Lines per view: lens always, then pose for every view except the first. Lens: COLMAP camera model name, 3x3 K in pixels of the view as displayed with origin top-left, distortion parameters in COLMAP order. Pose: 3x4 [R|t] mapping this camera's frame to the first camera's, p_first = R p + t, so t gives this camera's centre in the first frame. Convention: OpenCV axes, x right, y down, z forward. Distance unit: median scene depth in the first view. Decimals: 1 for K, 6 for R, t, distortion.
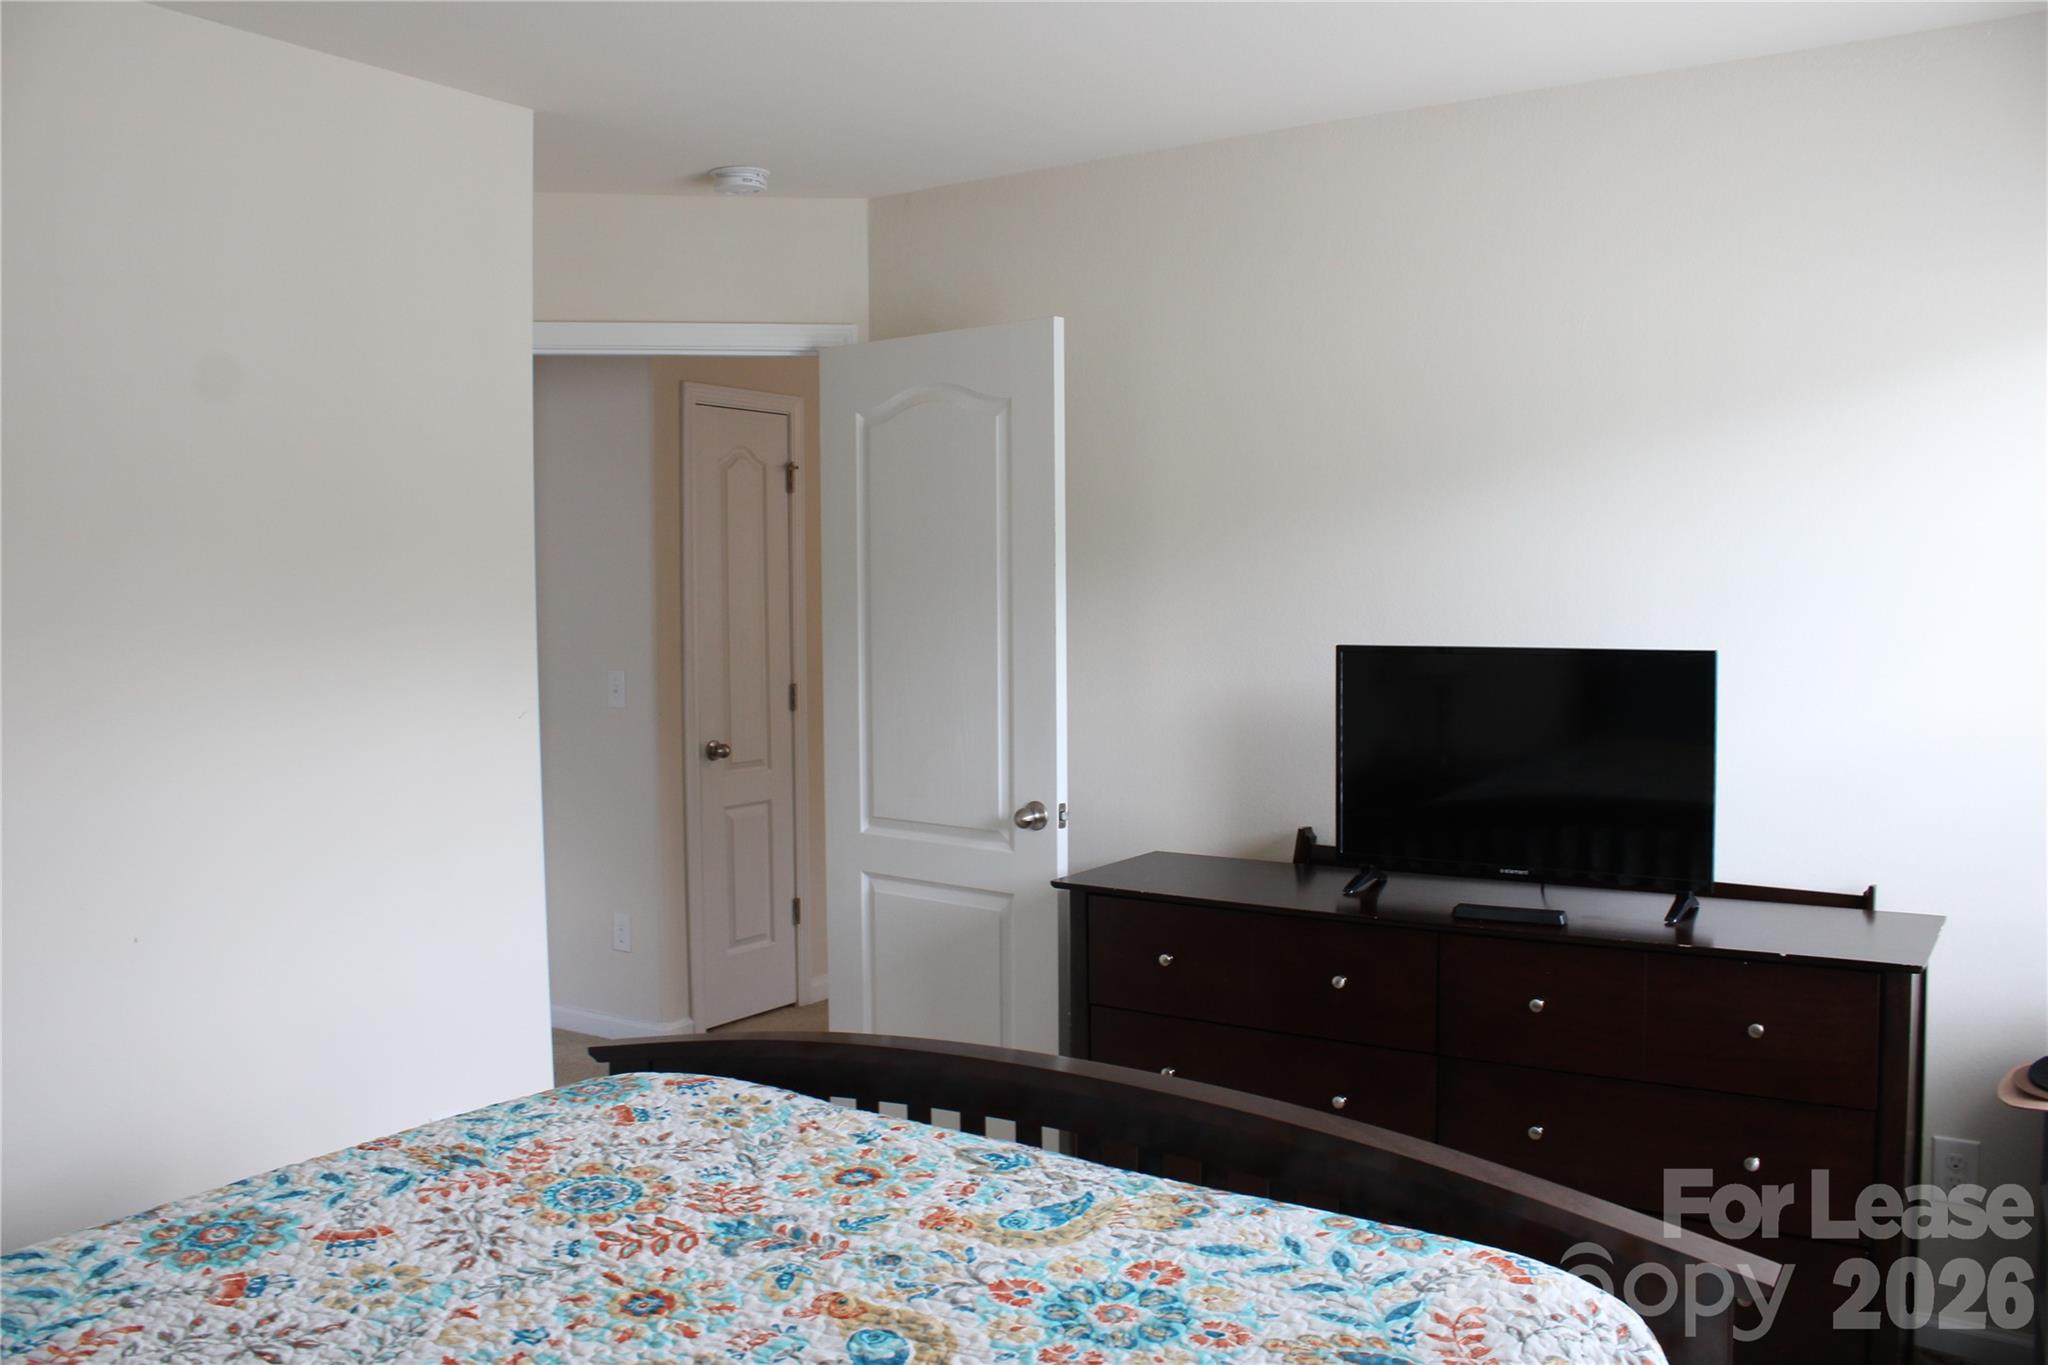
lens RADIAL K [[1698.3, 0, 1015.9], [0, 1698.3, 673.4], [0, 0, 1]] dist [-0.173873, 0.165238]
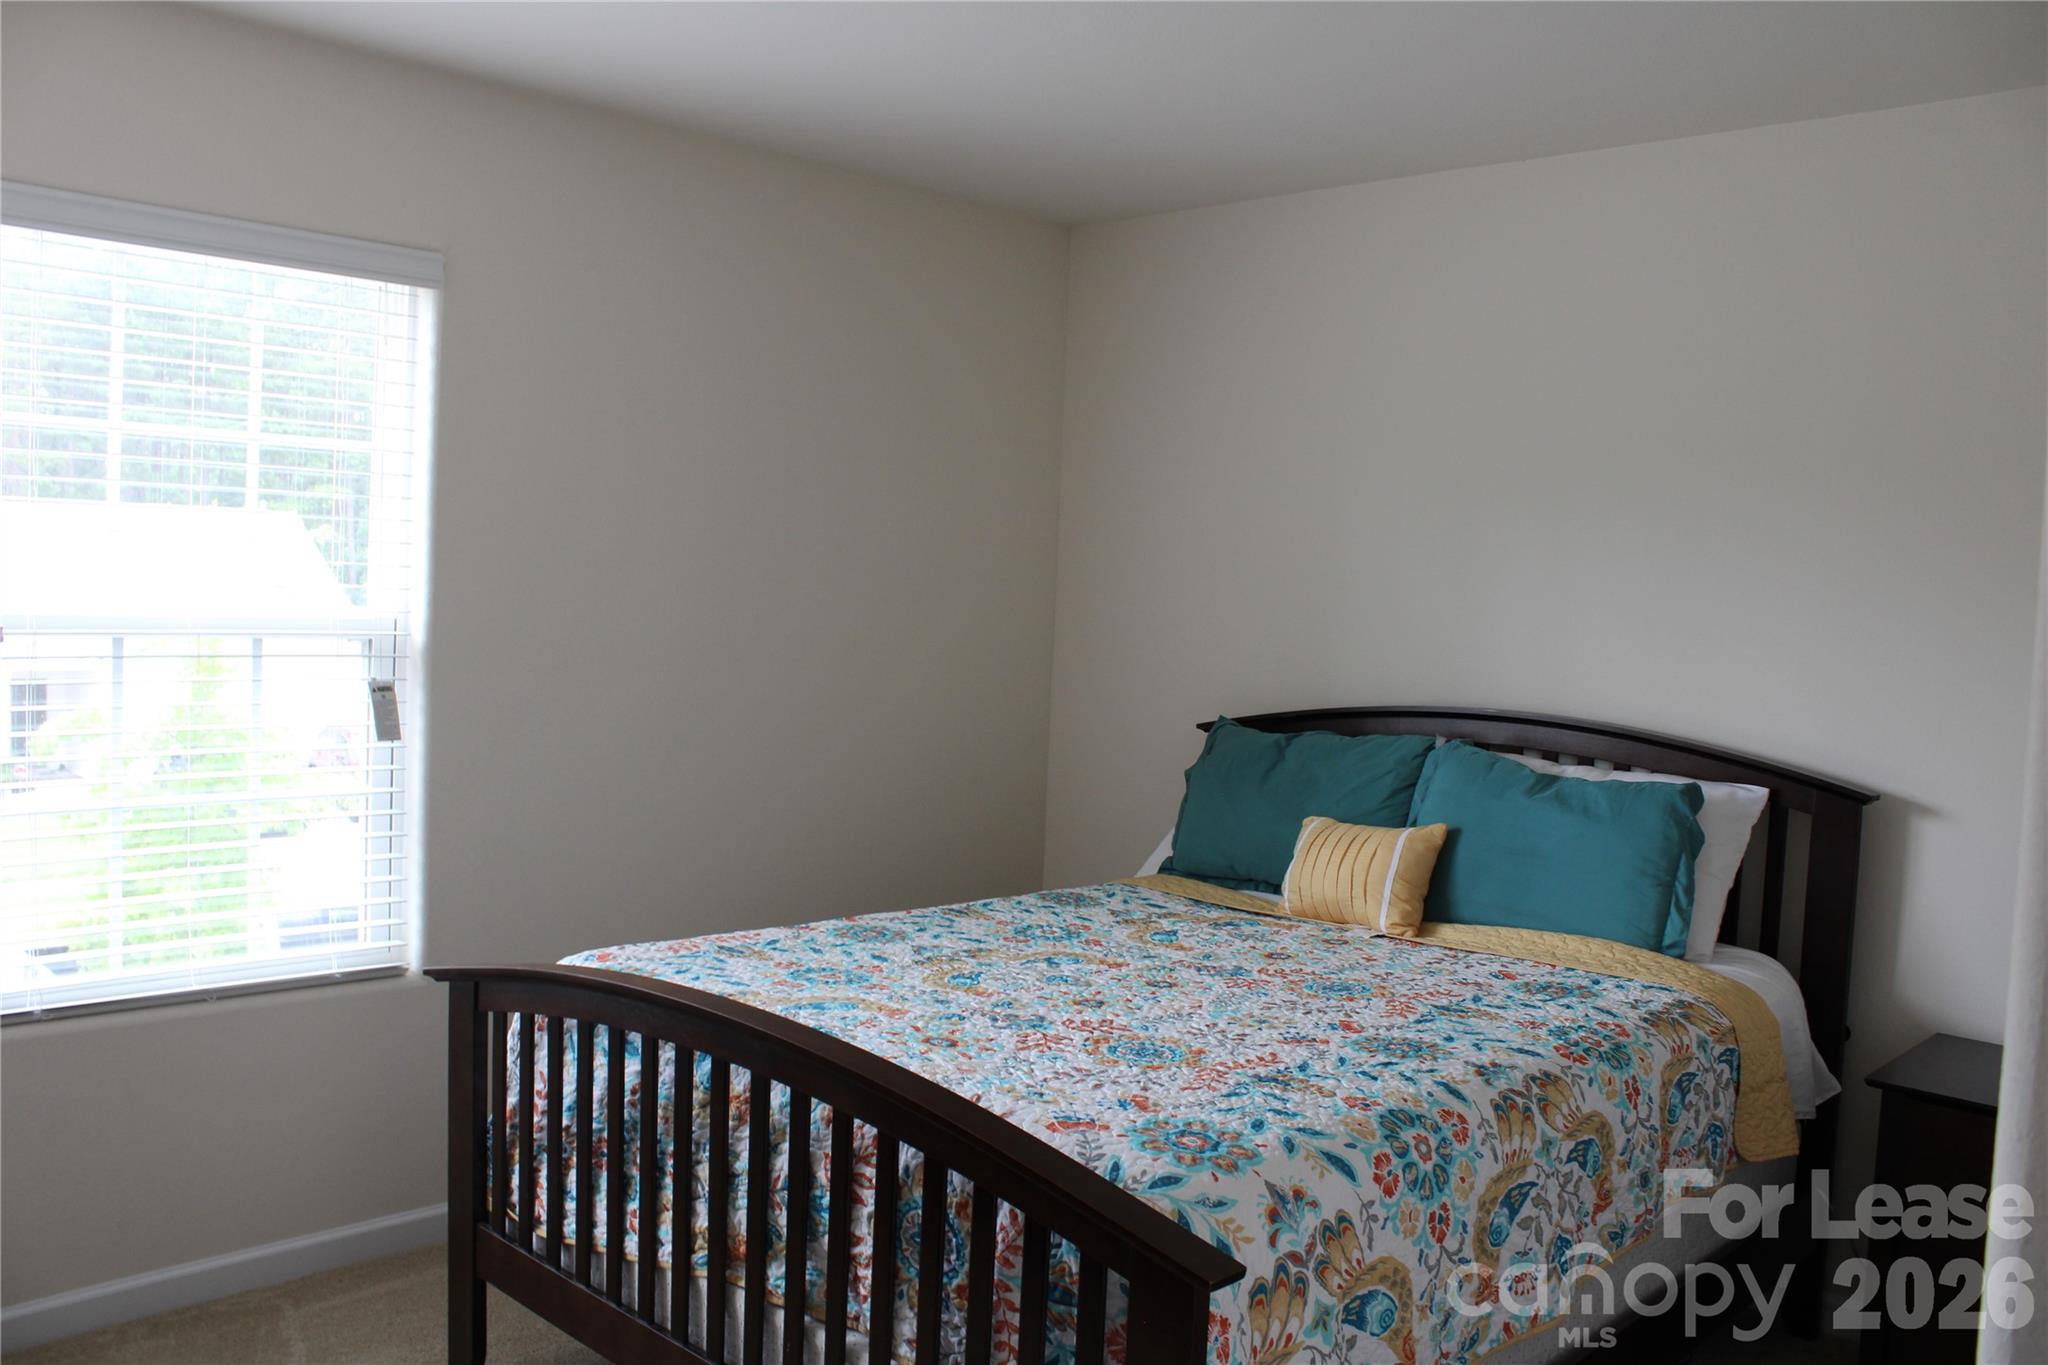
lens RADIAL K [[1698.3, 0, 1015.9], [0, 1698.3, 673.4], [0, 0, 1]] dist [-0.173873, 0.165238]
pose [[-0.982057, -0.041230, 0.184021, -0.412304], [-0.023828, 0.995116, 0.095793, -0.108959], [-0.187072, 0.089690, -0.978243, 2.433406]]
